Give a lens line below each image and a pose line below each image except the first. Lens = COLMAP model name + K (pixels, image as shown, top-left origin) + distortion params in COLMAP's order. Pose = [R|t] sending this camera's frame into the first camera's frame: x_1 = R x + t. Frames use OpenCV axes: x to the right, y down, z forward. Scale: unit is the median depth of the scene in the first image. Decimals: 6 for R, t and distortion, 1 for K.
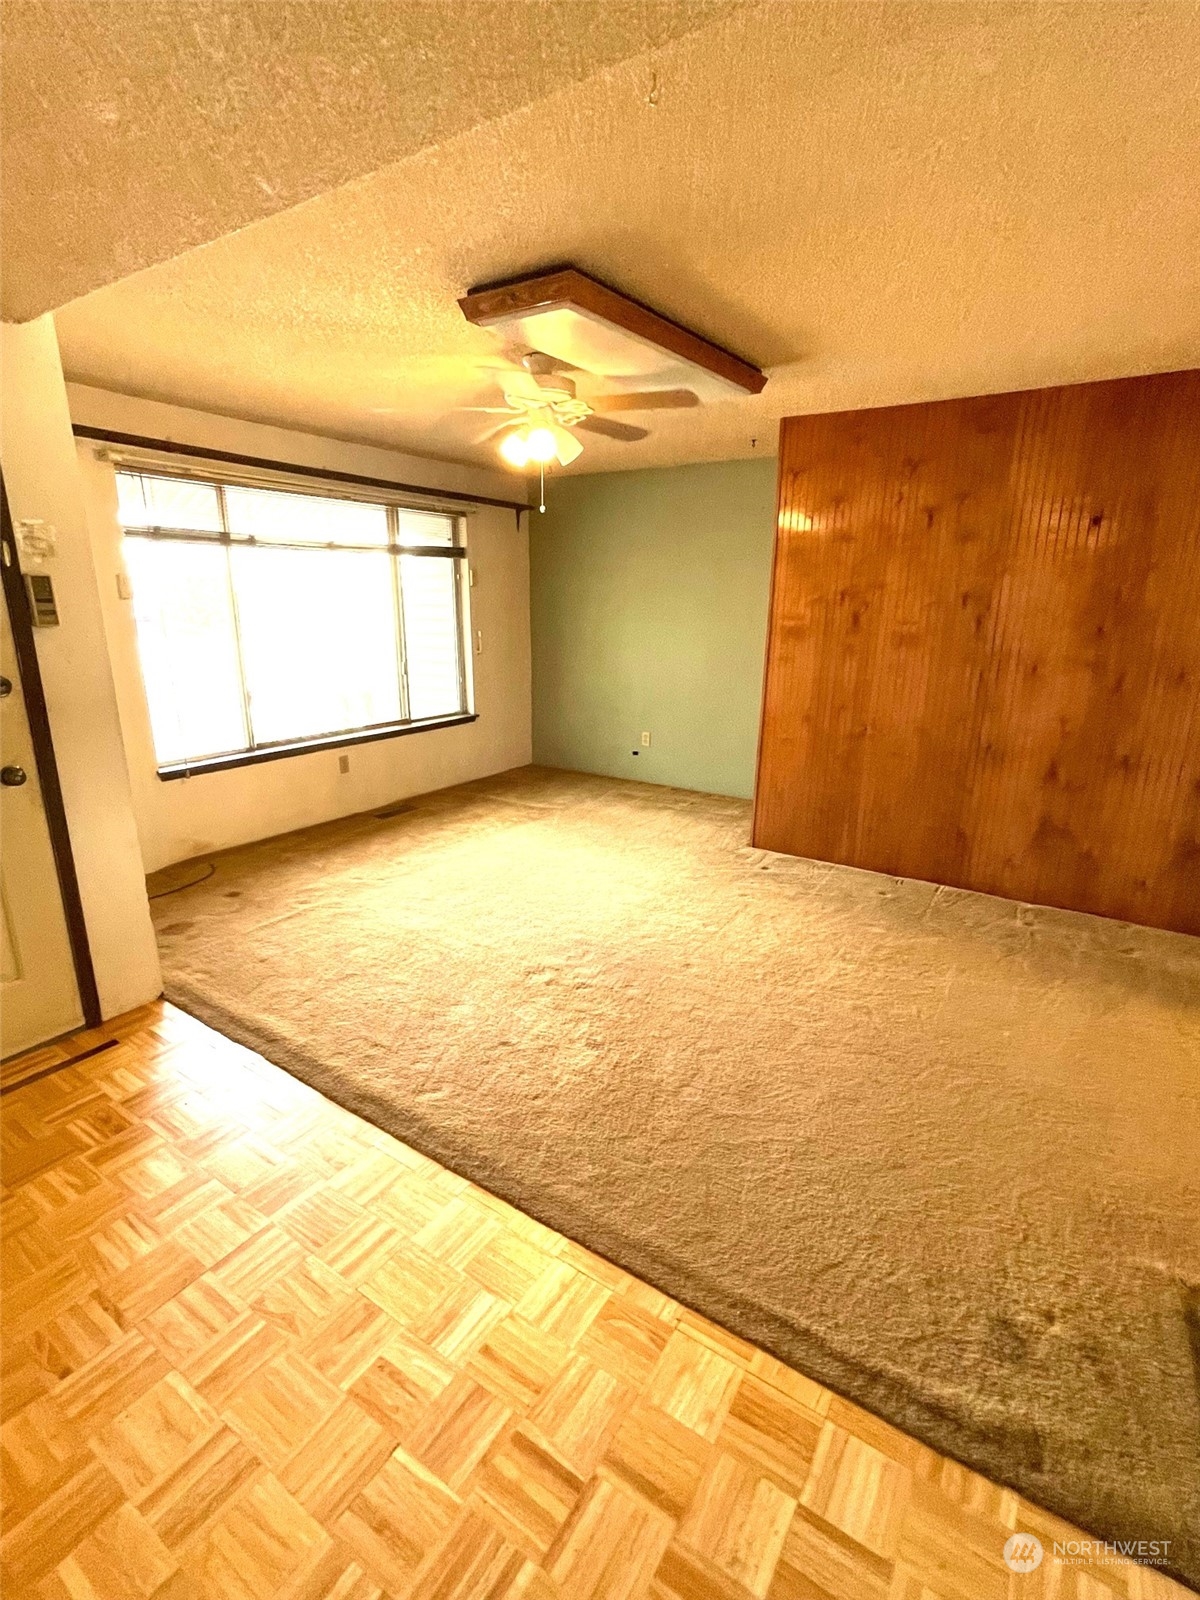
lens RADIAL K [[736.6, 0, 592.4], [0, 736.6, 793.8], [0, 0, 1]] dist [-0.002600, -0.000600]
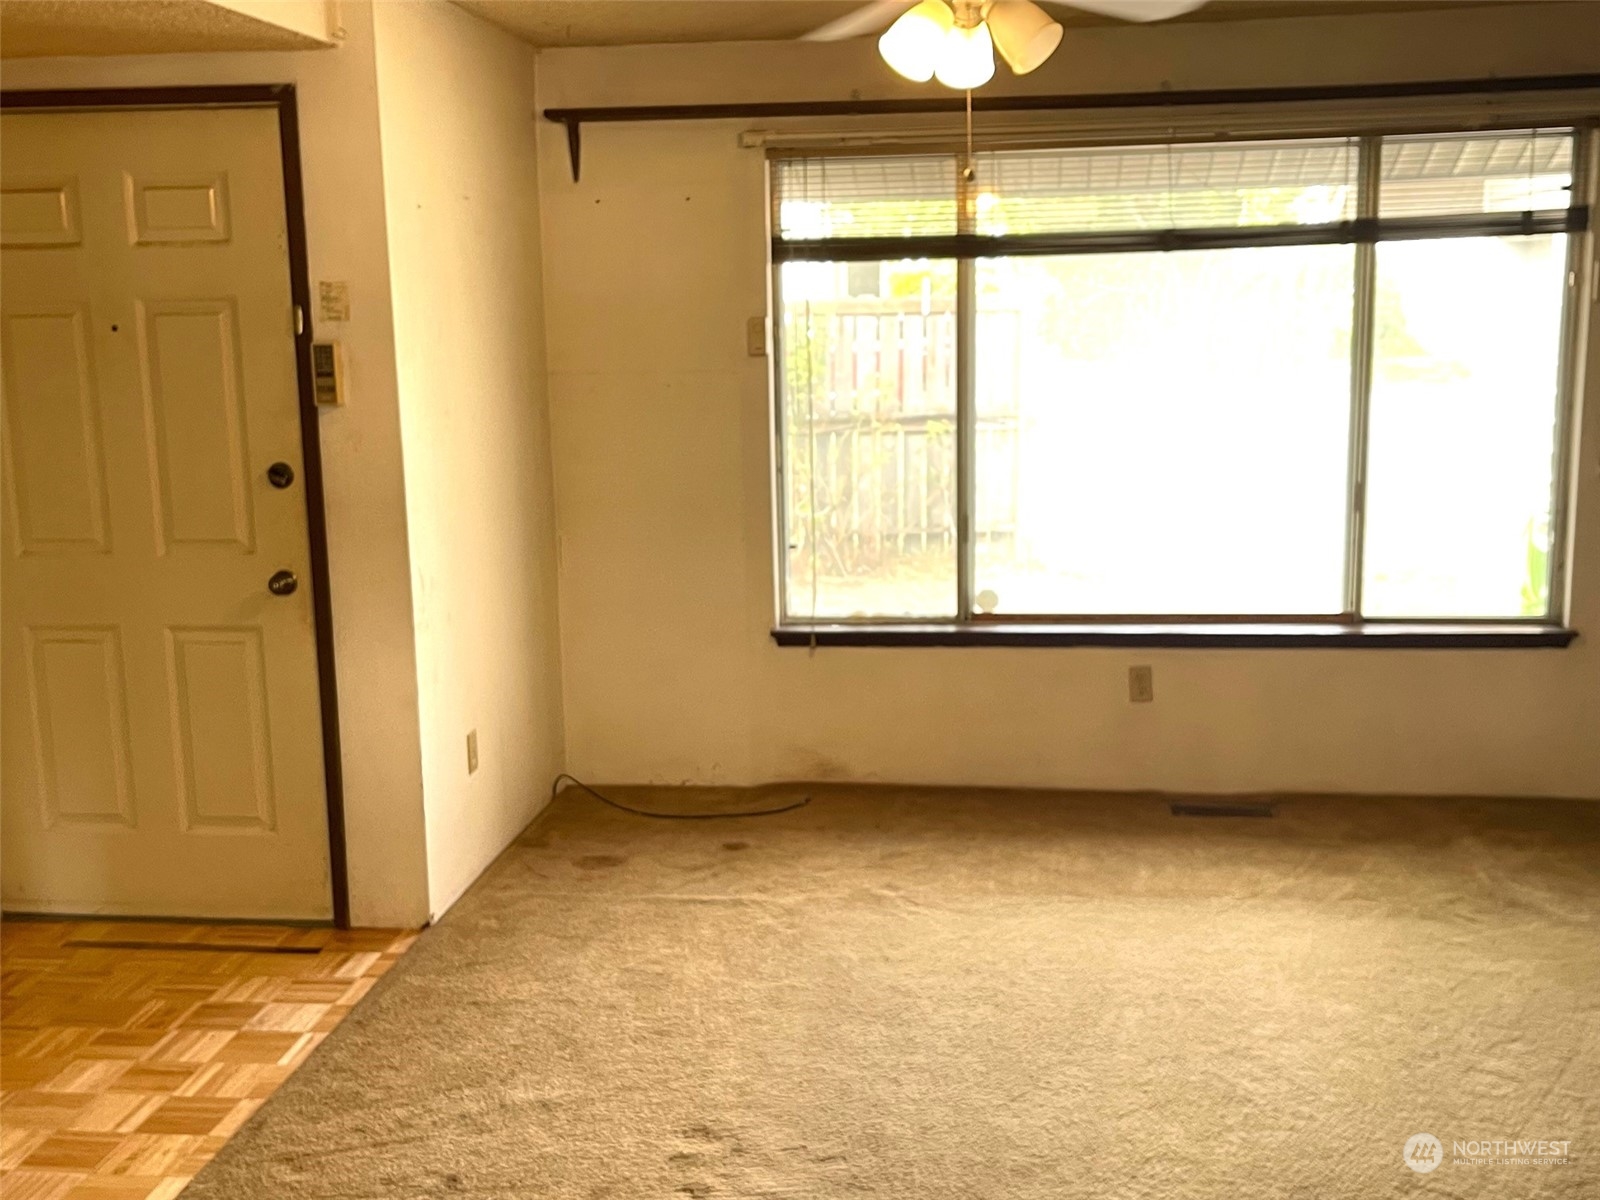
lens RADIAL K [[1688.6, 0, 801.6], [0, 1688.6, 602.3], [0, 0, 1]] dist [0.019326, 0.000000]
pose [[0.444036, 0.136555, -0.885542, 0.588141], [-0.206786, 0.977256, 0.047009, -0.108245], [0.871821, 0.162244, 0.462175, 0.322941]]
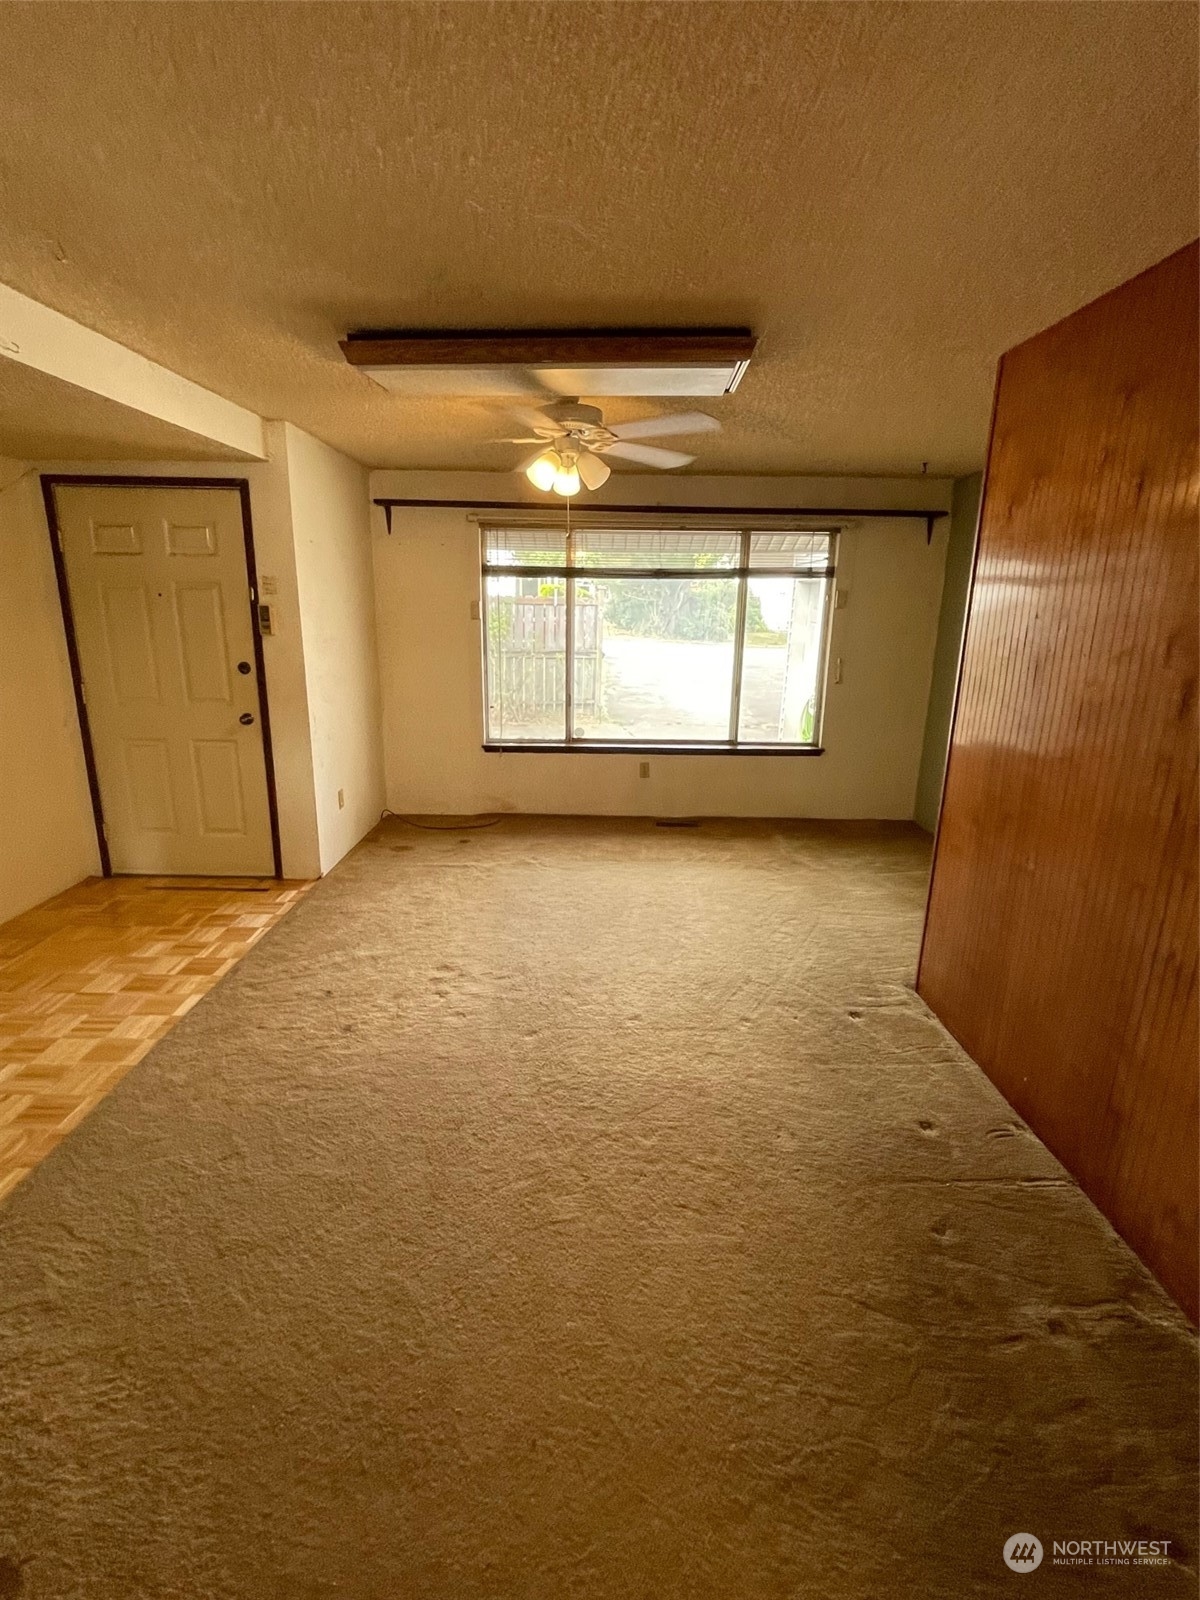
lens RADIAL K [[736.6, 0, 602.6], [0, 736.6, 790.1], [0, 0, 1]] dist [-0.002600, -0.000600]
pose [[0.557458, 0.204638, -0.804589, 0.576124], [-0.224419, 0.970209, 0.091273, -0.107369], [0.799297, 0.129684, 0.586776, 0.341546]]
